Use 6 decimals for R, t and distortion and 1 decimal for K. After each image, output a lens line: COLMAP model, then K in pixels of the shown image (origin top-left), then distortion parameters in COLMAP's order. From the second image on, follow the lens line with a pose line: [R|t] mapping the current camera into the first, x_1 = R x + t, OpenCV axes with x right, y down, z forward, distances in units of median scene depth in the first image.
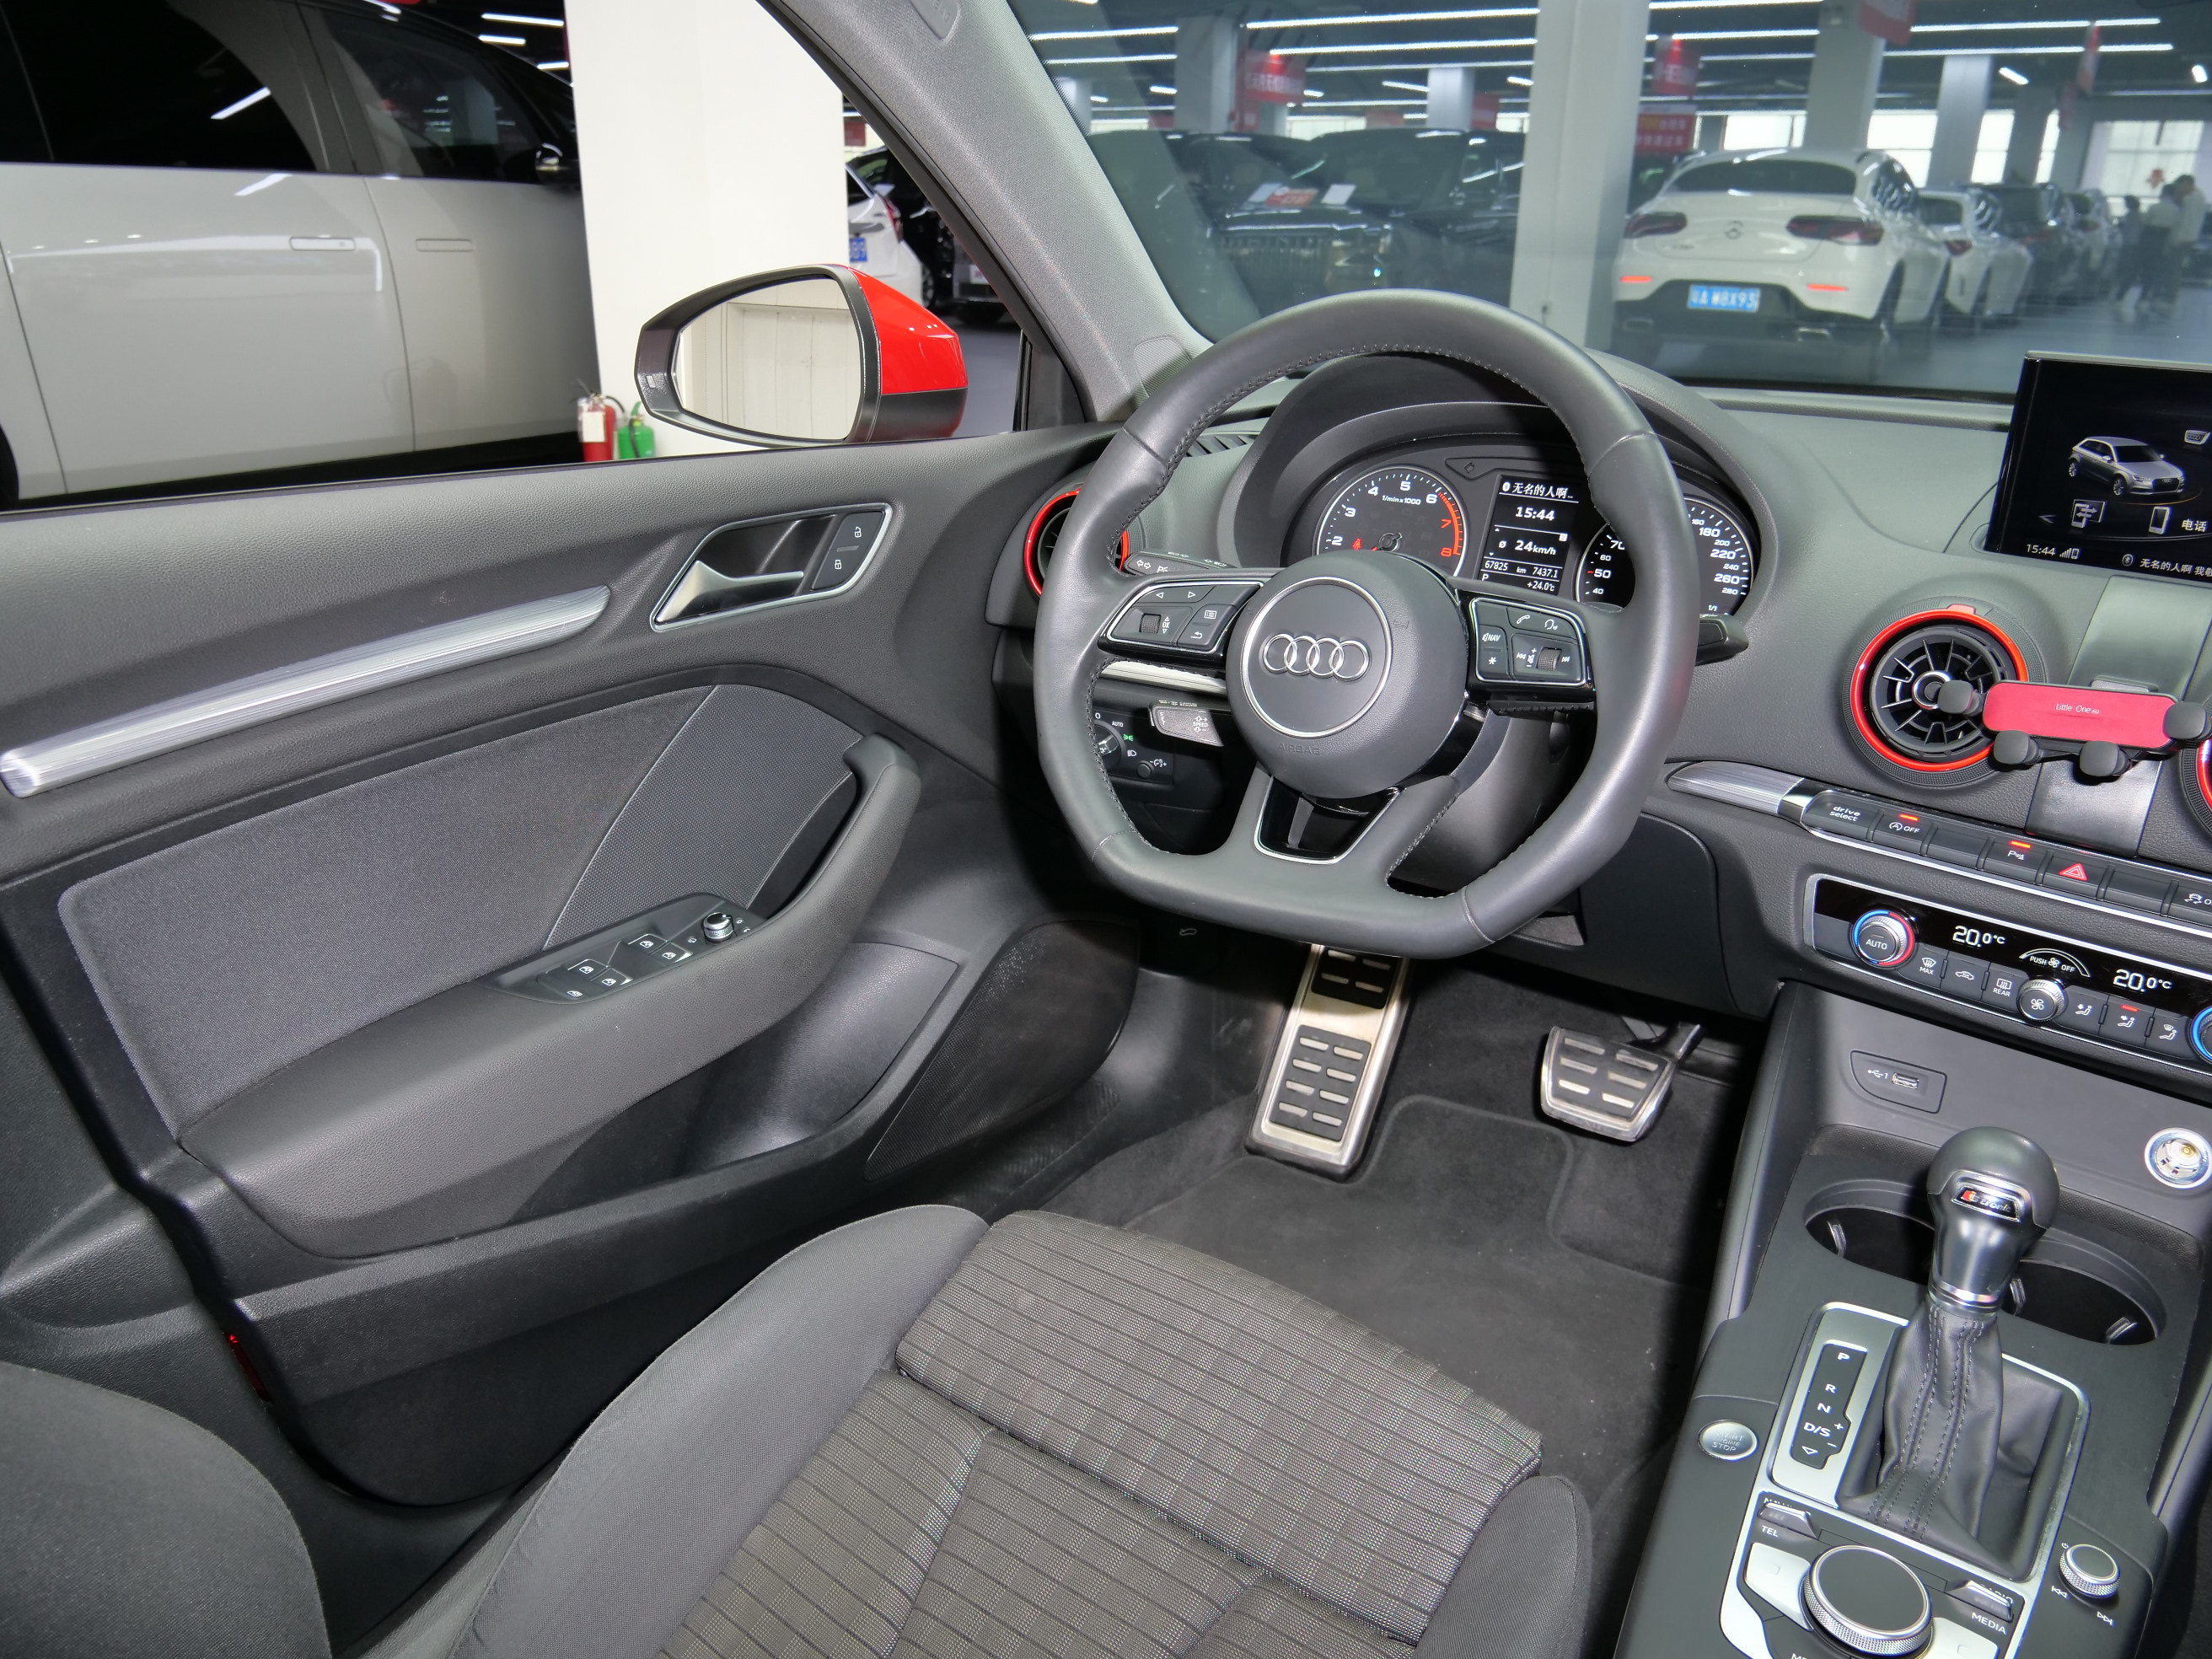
lens RADIAL K [[1606.7, 0, 1101.8], [0, 1606.7, 834.9], [0, 0, 1]] dist [-0.045856, 0.015168]
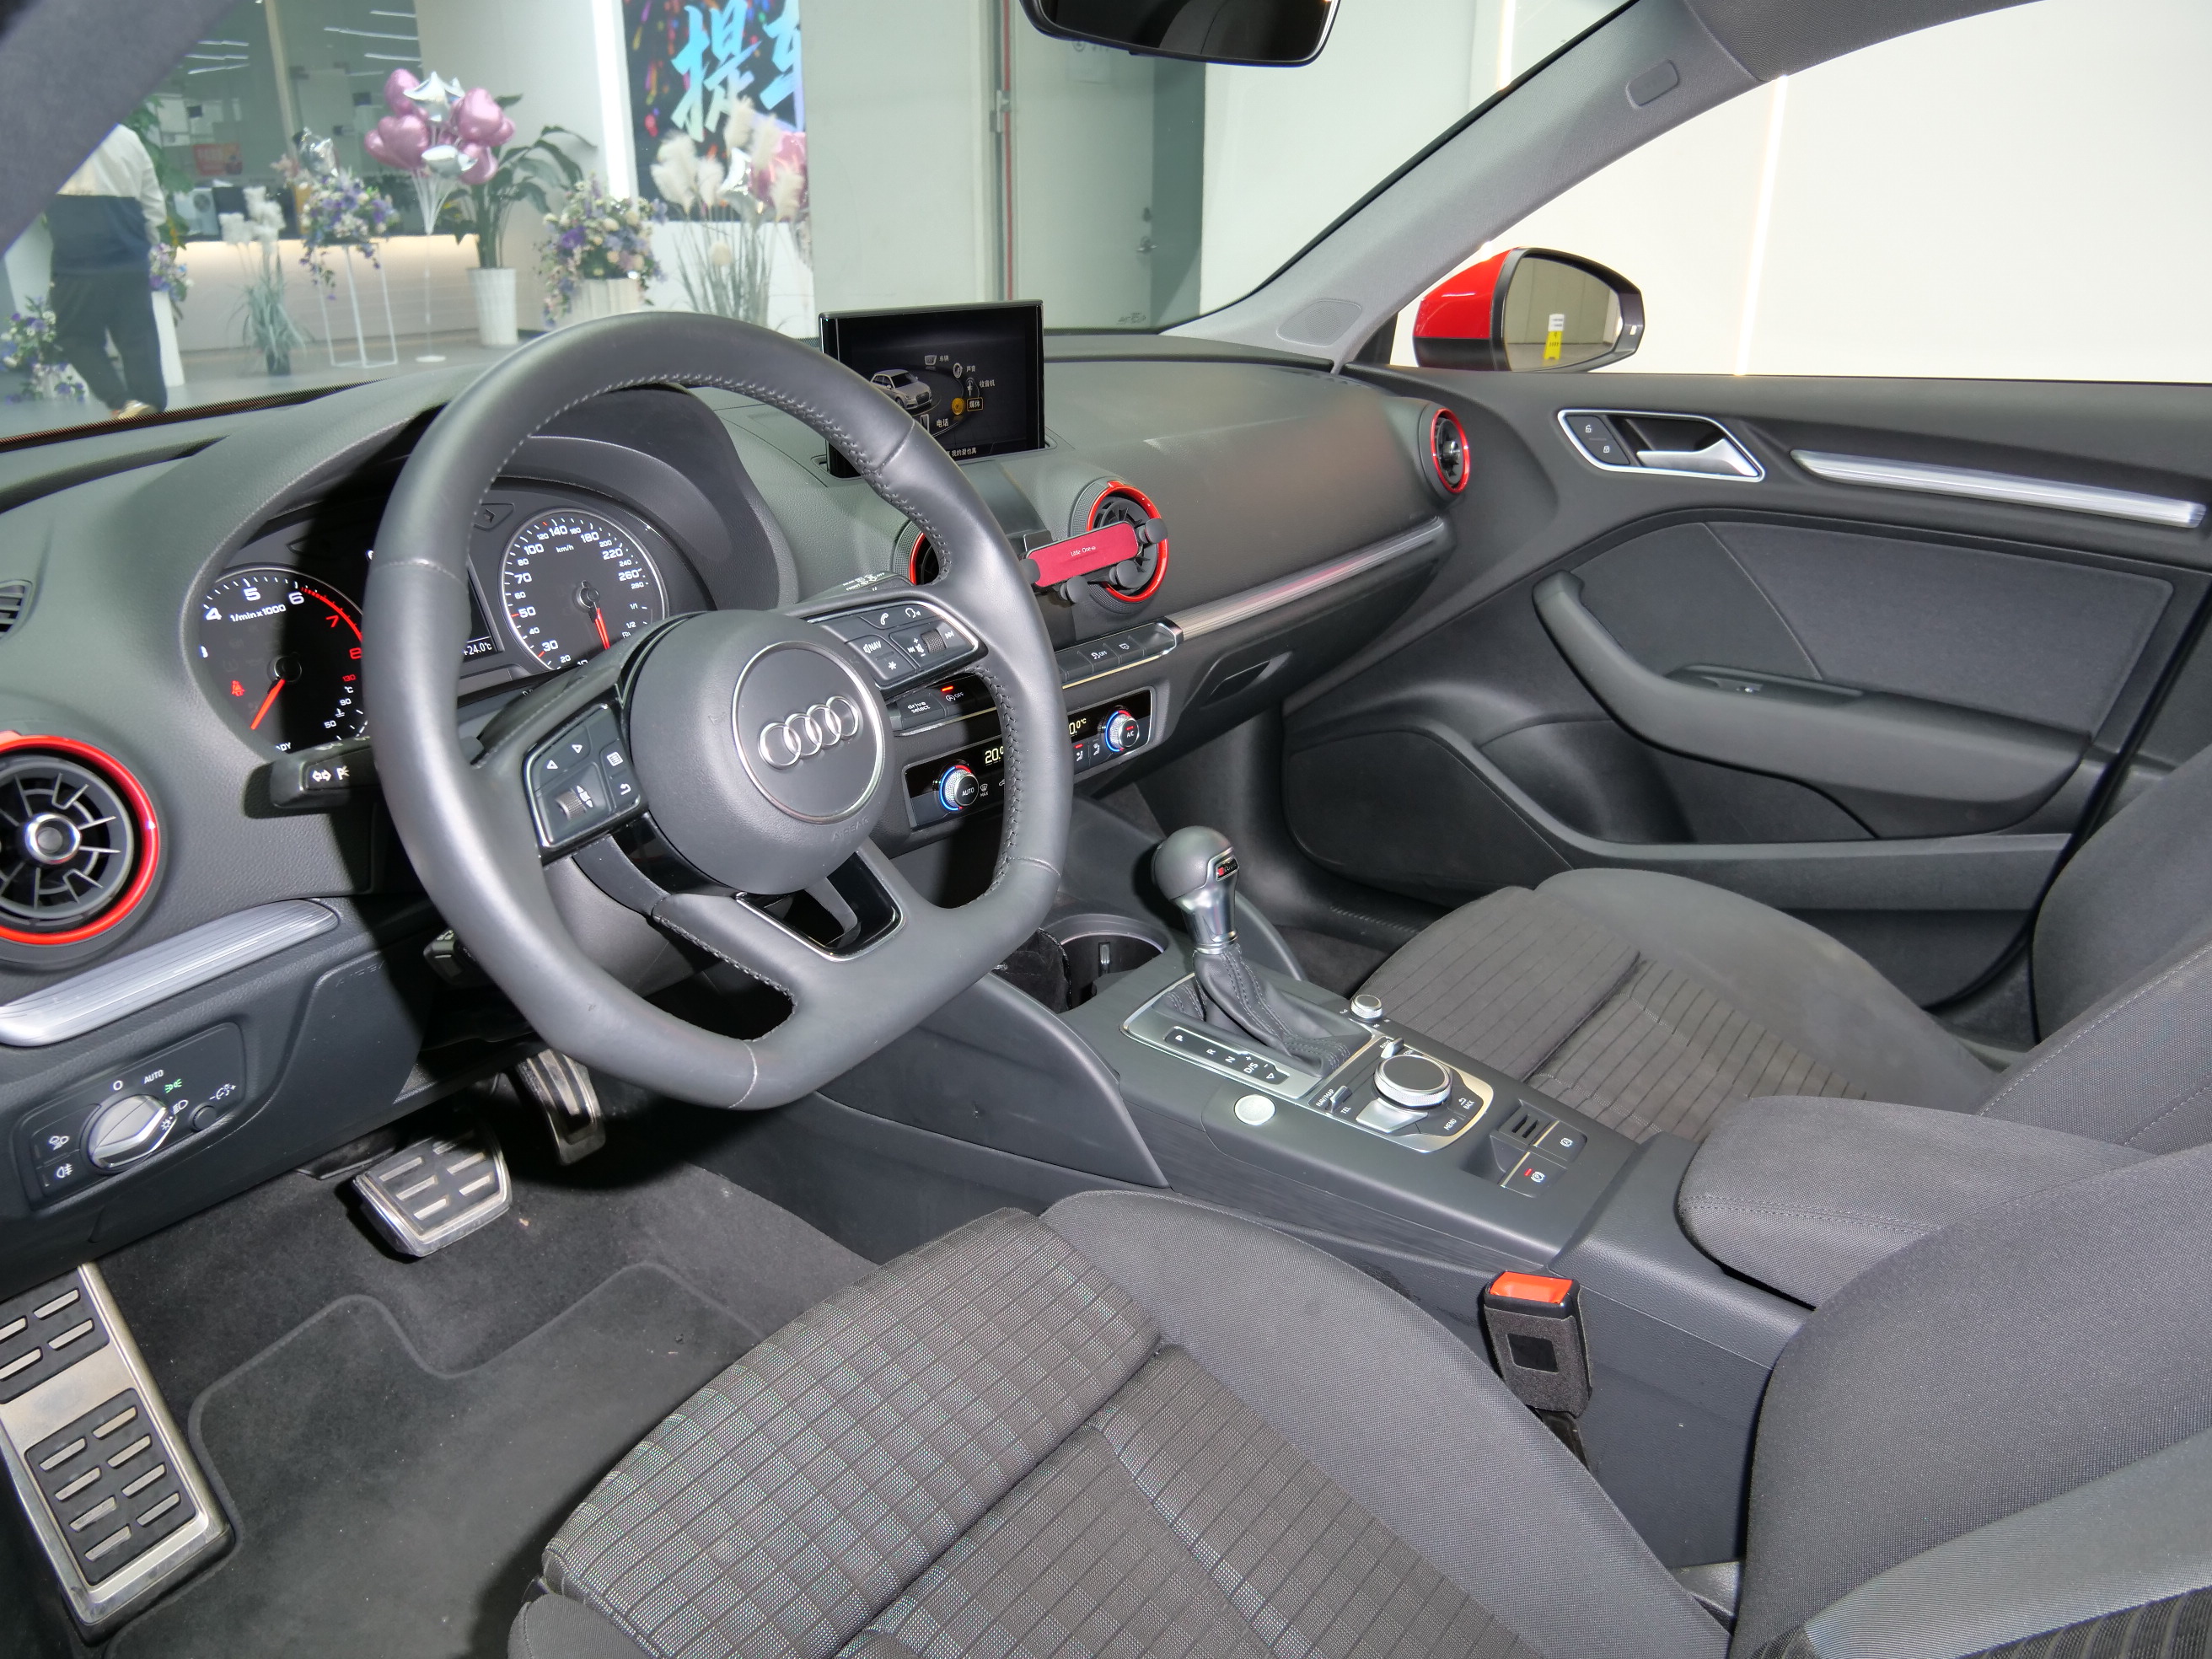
lens RADIAL K [[1606.7, 0, 1110.7], [0, 1606.7, 833.5], [0, 0, 1]] dist [-0.045856, 0.015168]
pose [[0.009077, -0.385508, 0.922660, -0.586228], [0.365755, 0.860040, 0.355745, -0.265565], [-0.930667, 0.334238, 0.148808, 0.621066]]
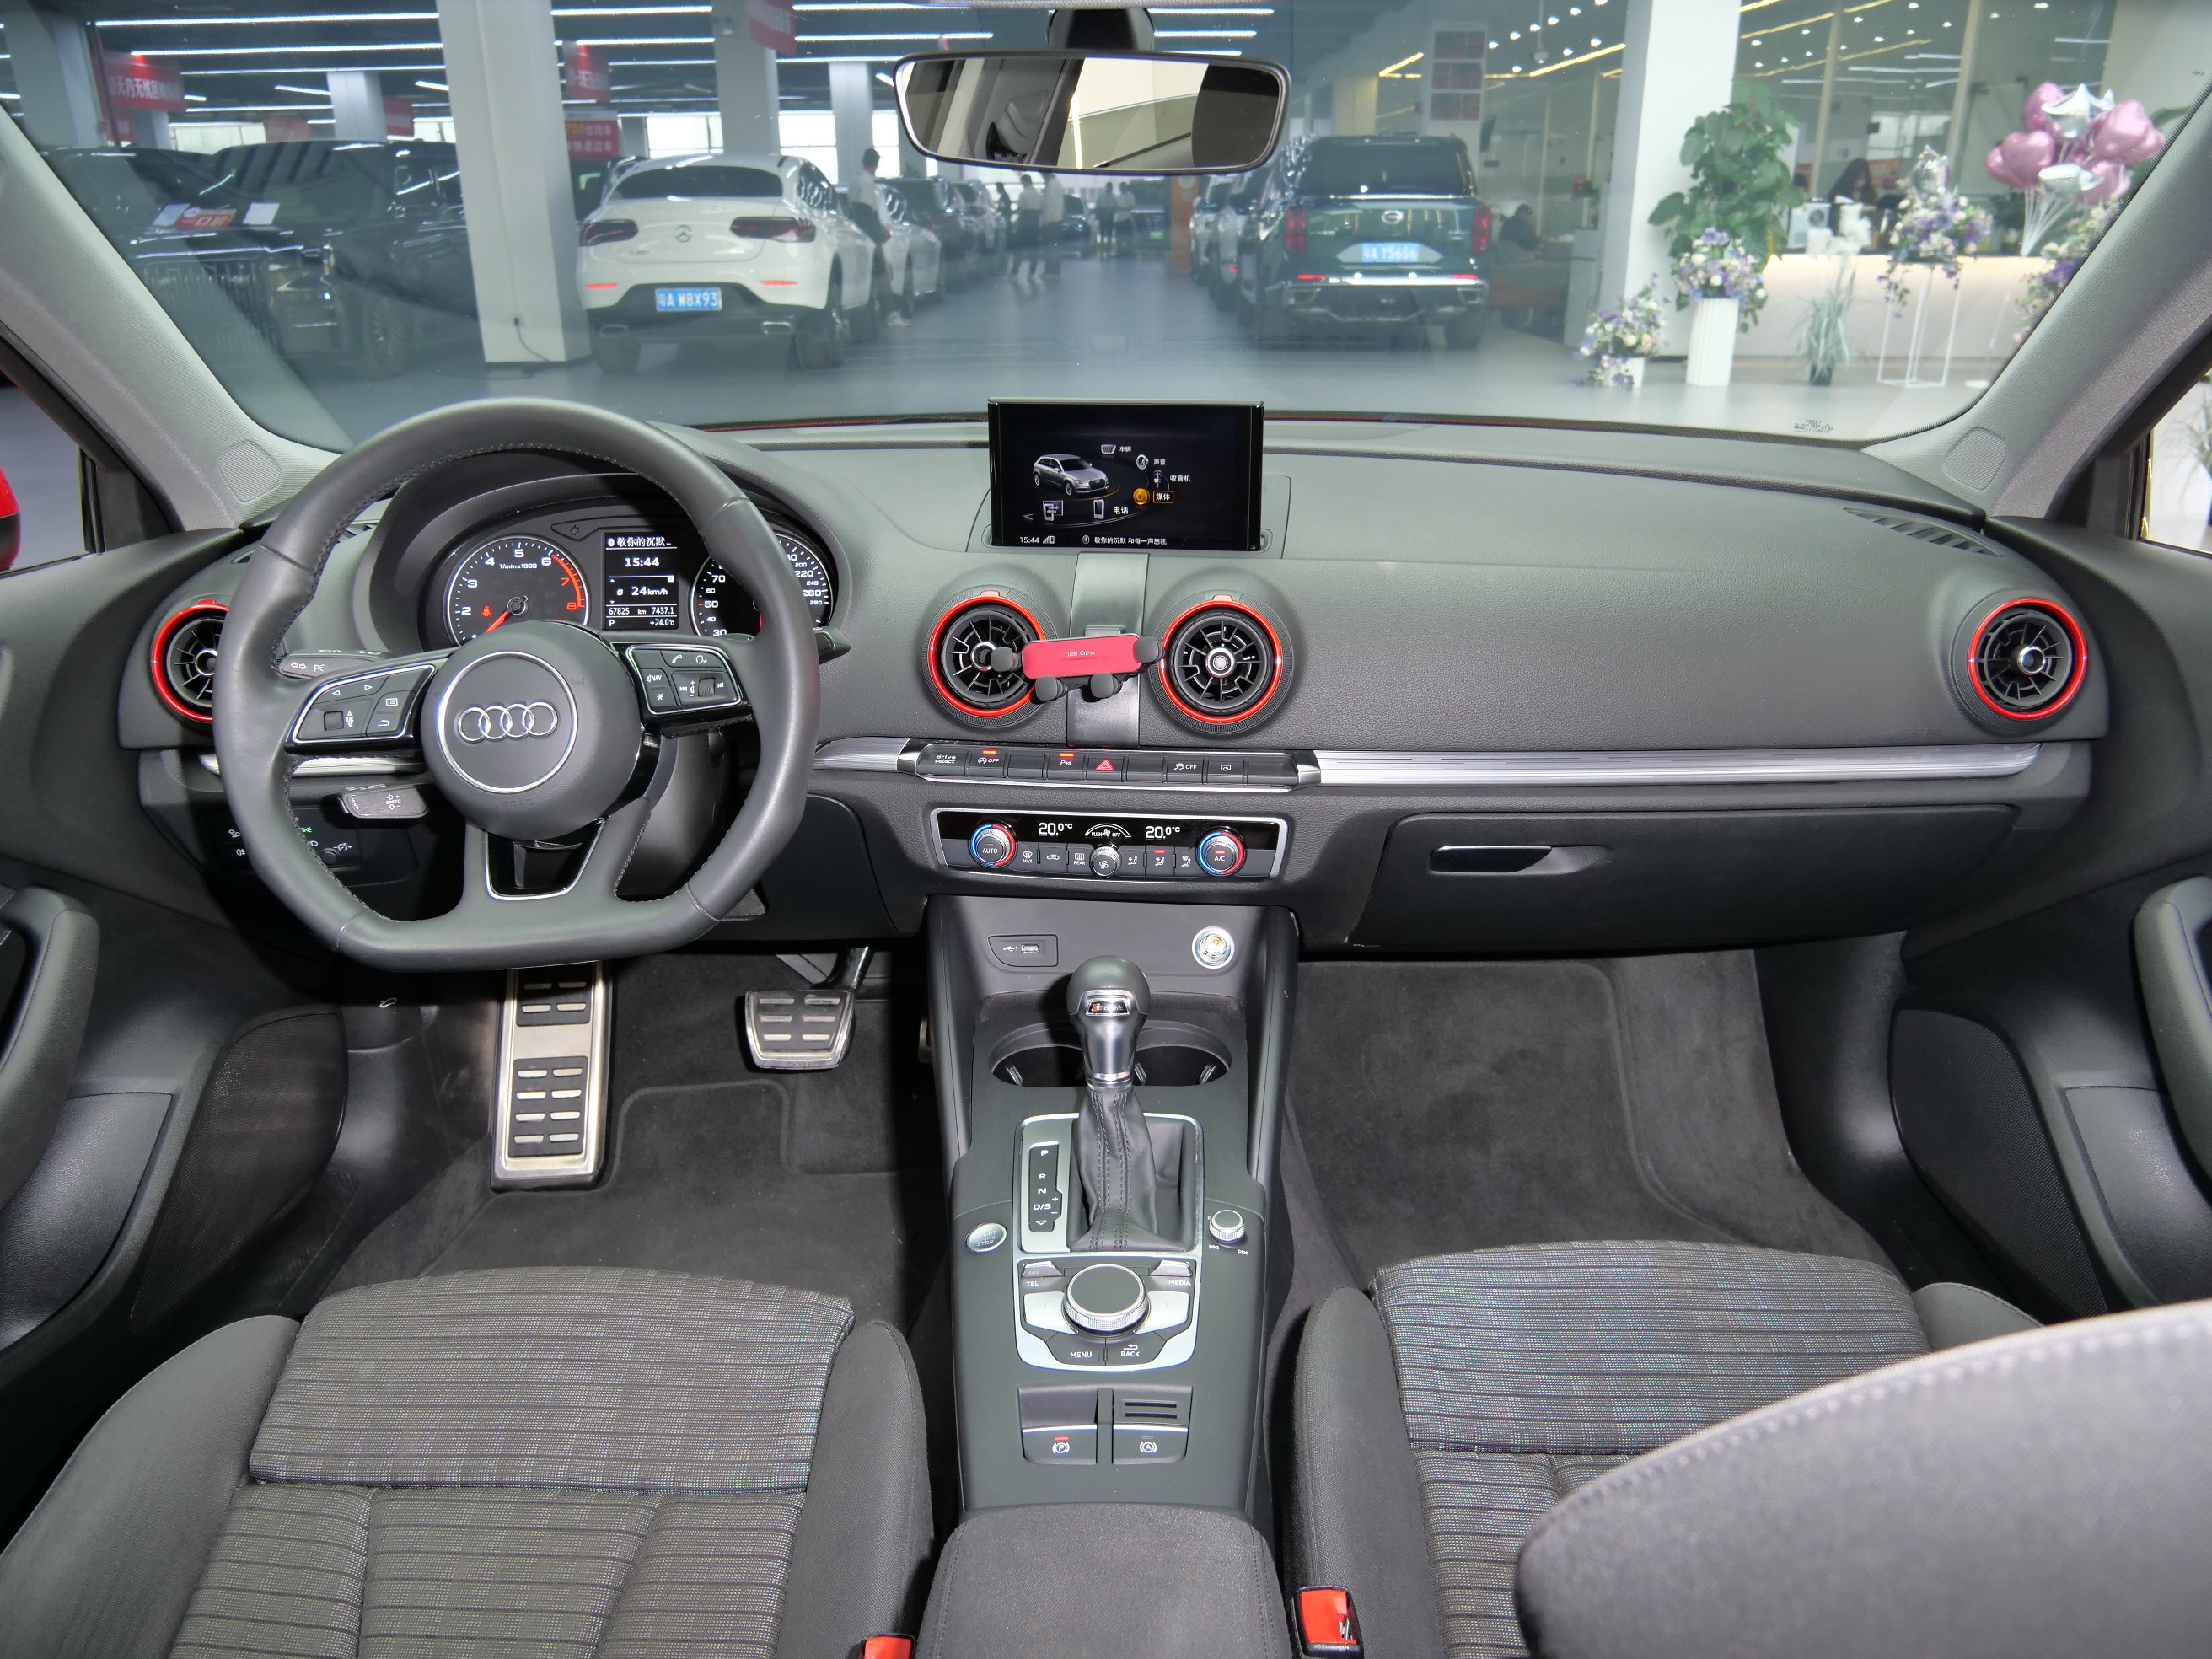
lens RADIAL K [[1606.7, 0, 1113.6], [0, 1606.7, 828.0], [0, 0, 1]] dist [-0.045856, 0.015168]
pose [[0.819929, -0.226134, 0.525909, -0.108857], [0.227752, 0.971696, 0.062735, -0.008525], [-0.525210, 0.068339, 0.848224, -0.161623]]
